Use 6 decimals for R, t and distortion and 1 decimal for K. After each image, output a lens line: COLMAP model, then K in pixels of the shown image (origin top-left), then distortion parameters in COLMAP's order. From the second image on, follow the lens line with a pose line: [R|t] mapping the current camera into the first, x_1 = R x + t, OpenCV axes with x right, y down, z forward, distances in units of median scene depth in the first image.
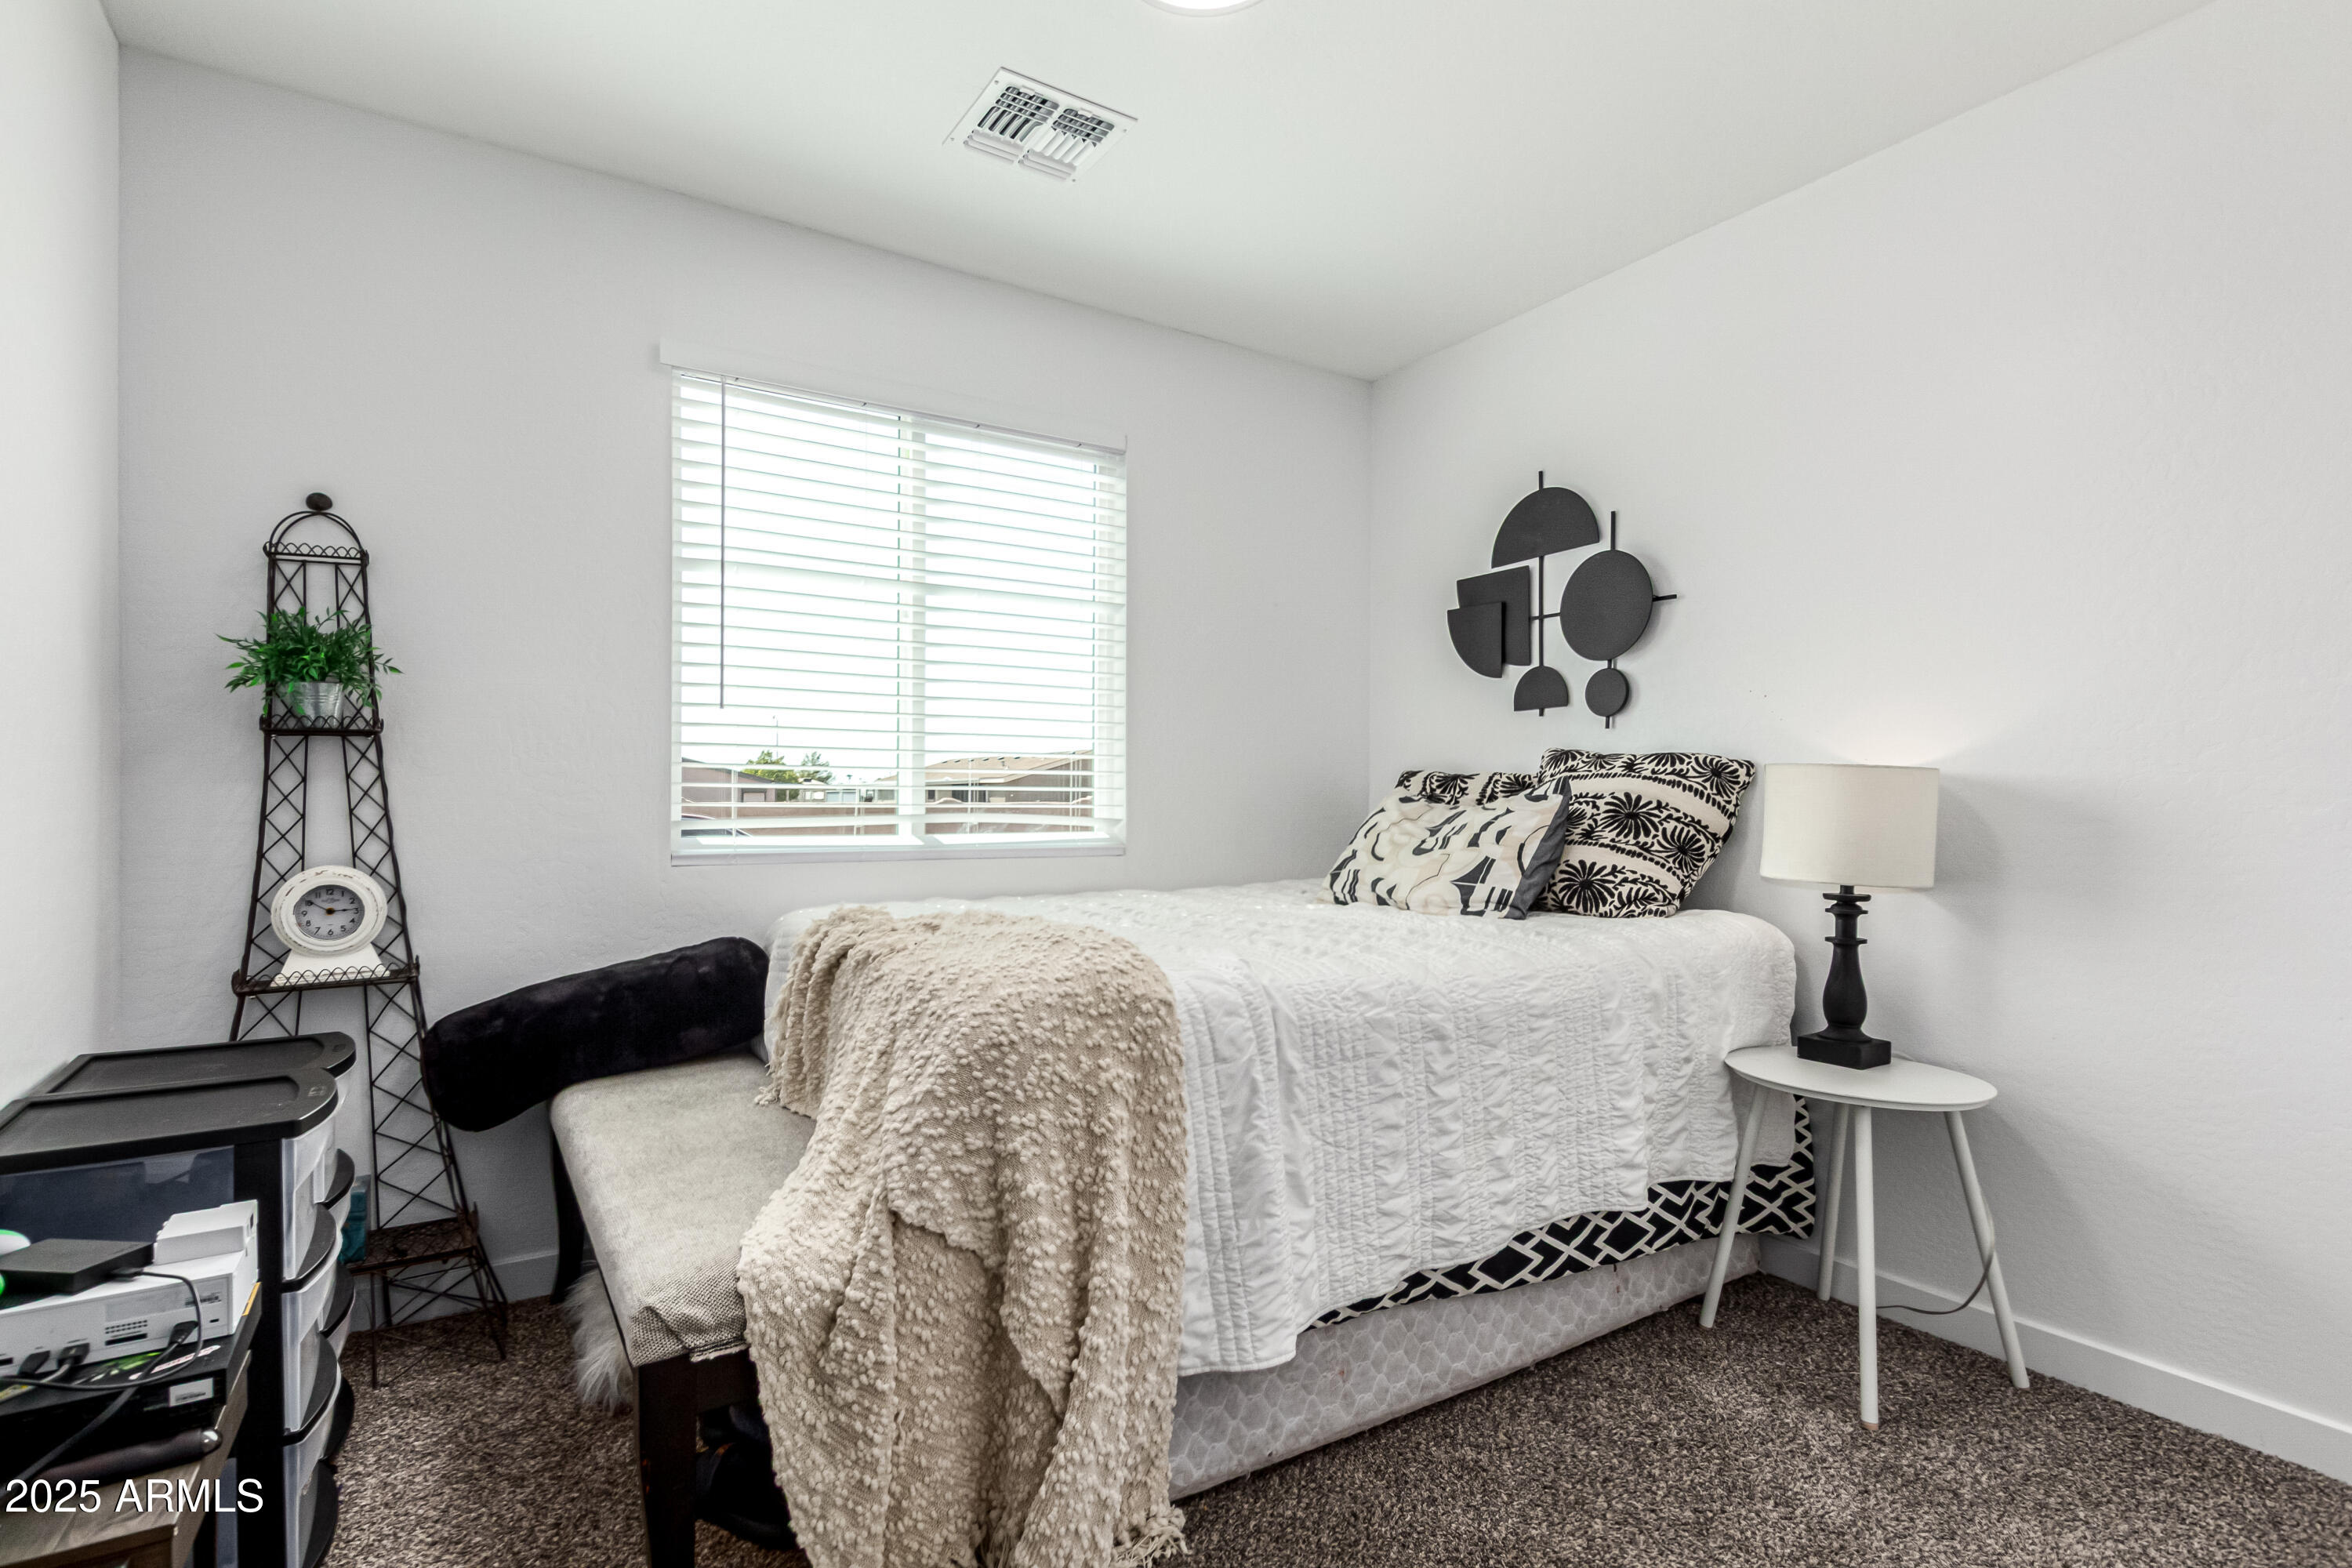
lens RADIAL K [[1144.2, 0, 1169.0], [0, 1144.2, 781.7], [0, 0, 1]] dist [0.015218, -0.000121]
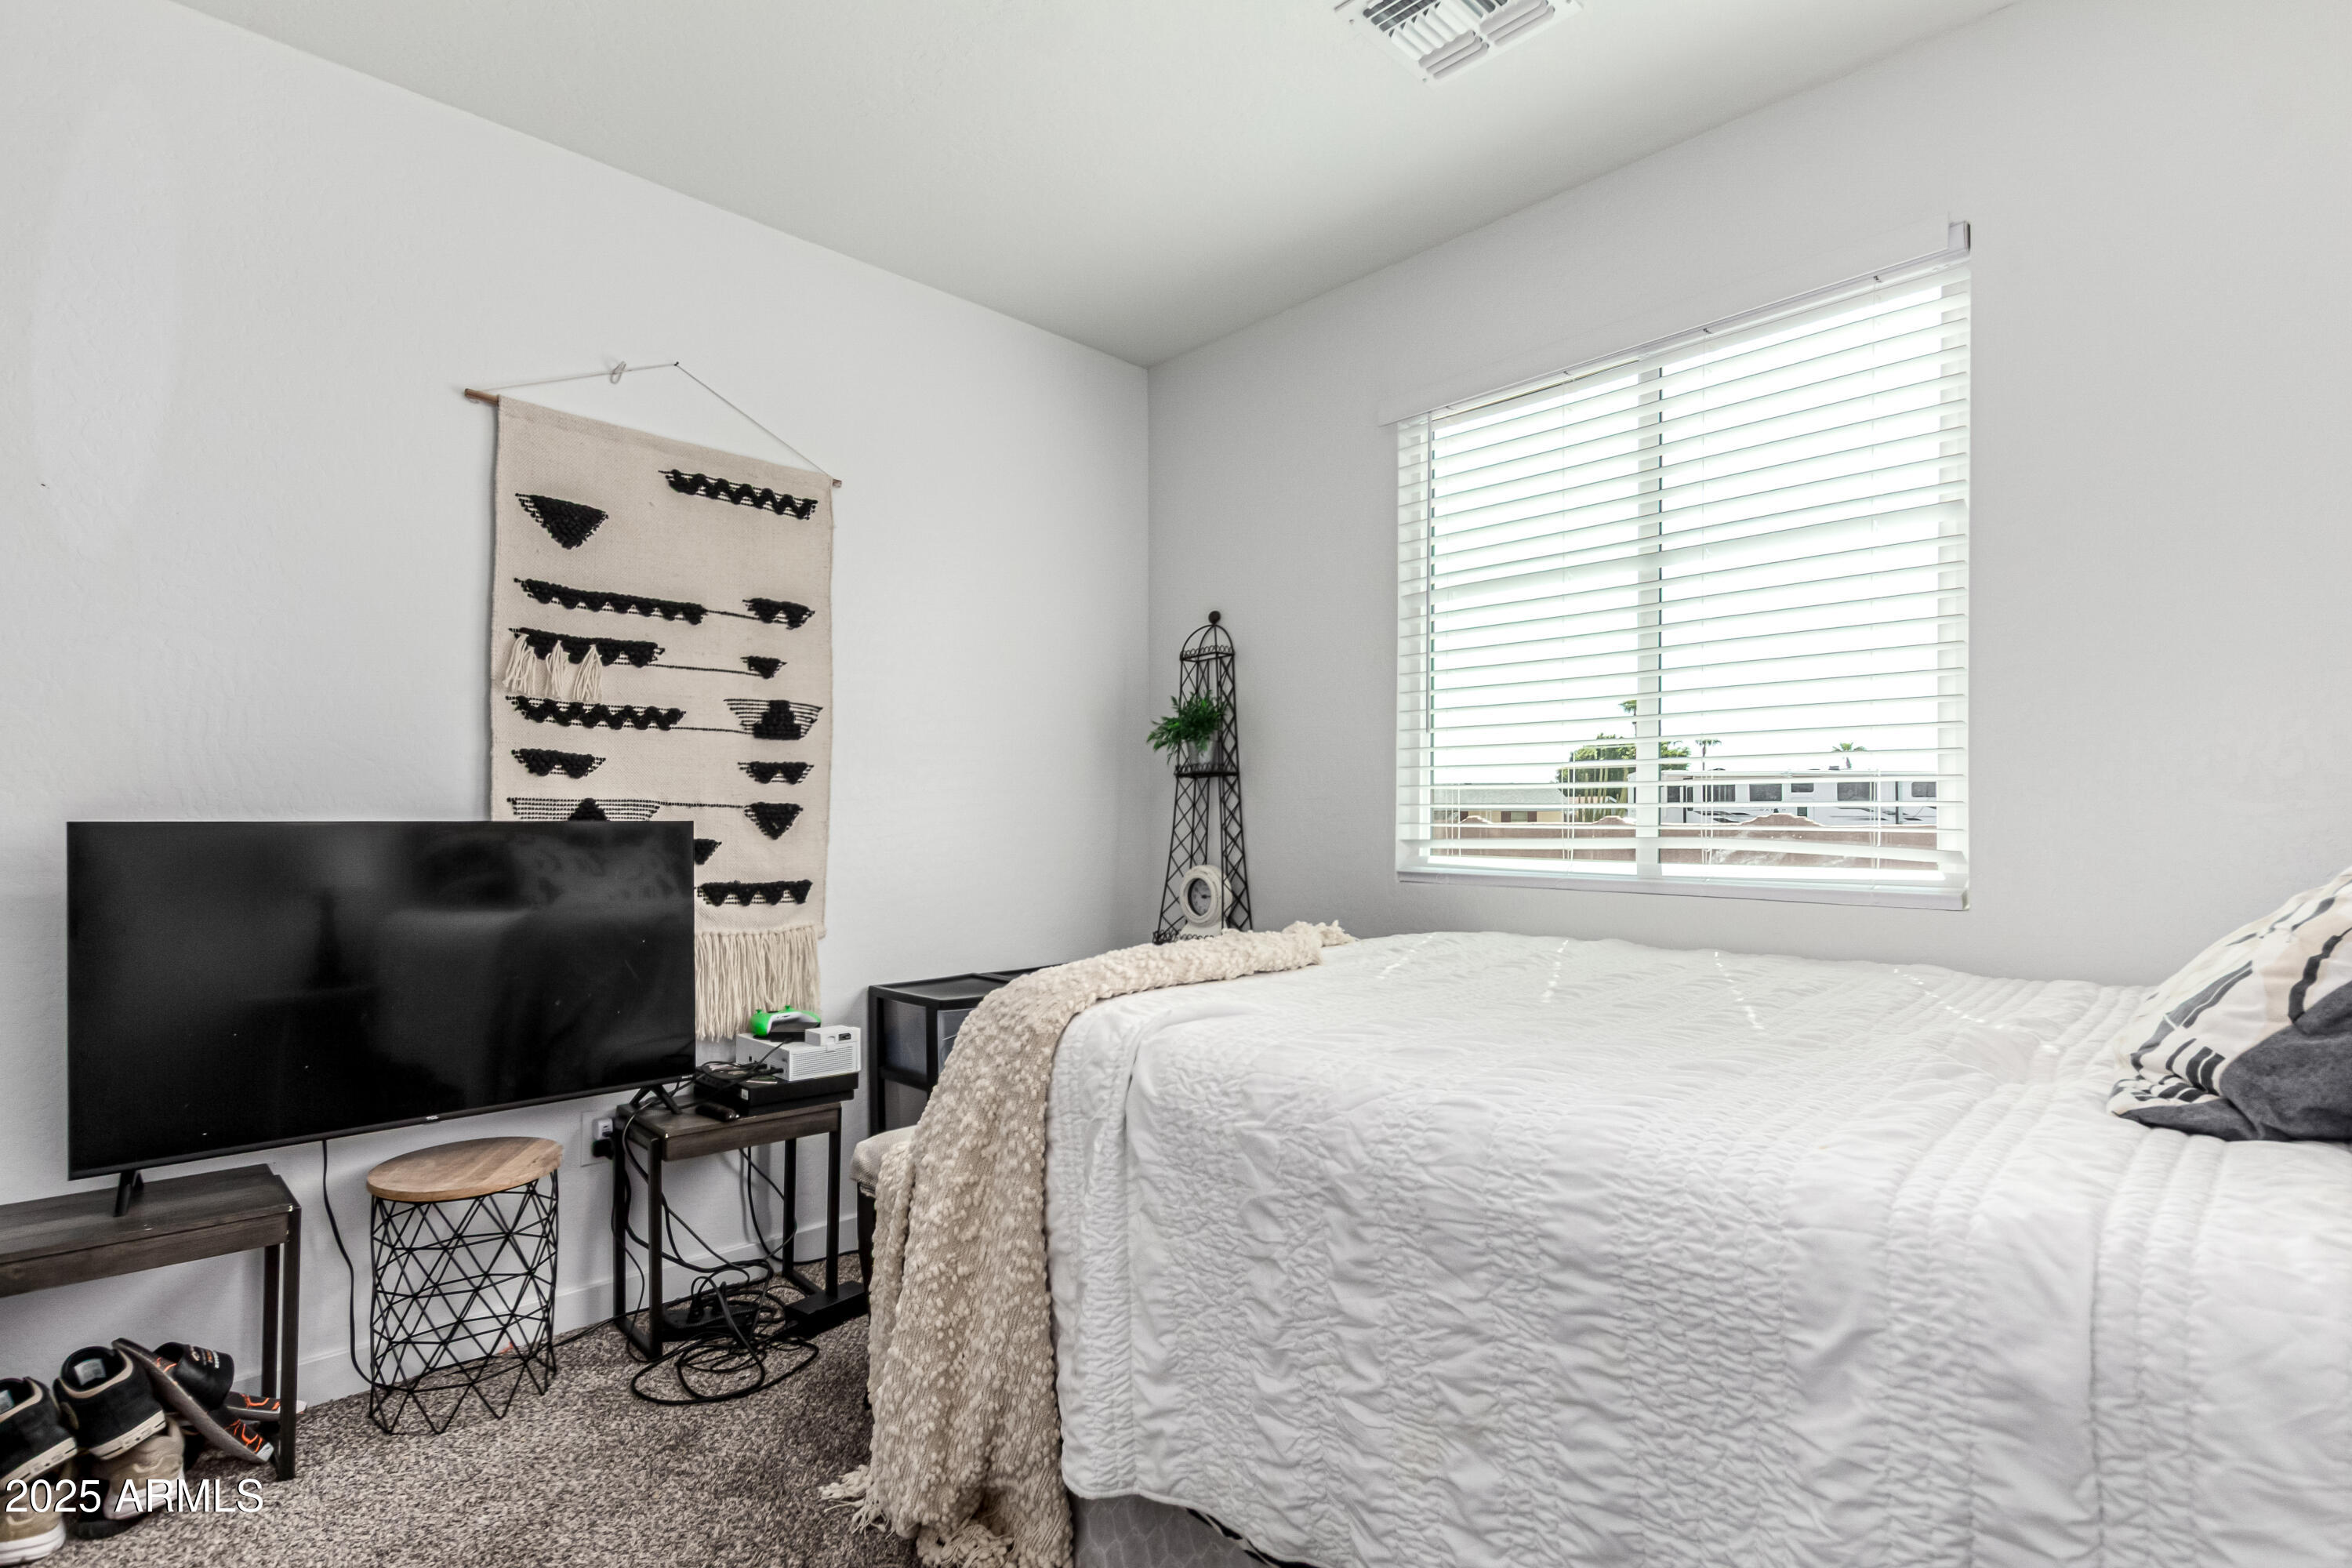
lens RADIAL K [[1144.2, 0, 1168.8], [0, 1144.2, 805.7], [0, 0, 1]] dist [0.015218, -0.000121]
pose [[0.196374, -0.014285, -0.980425, 0.671865], [0.012103, 0.999853, -0.012144, 0.014664], [0.980454, -0.009482, 0.196518, 0.653275]]
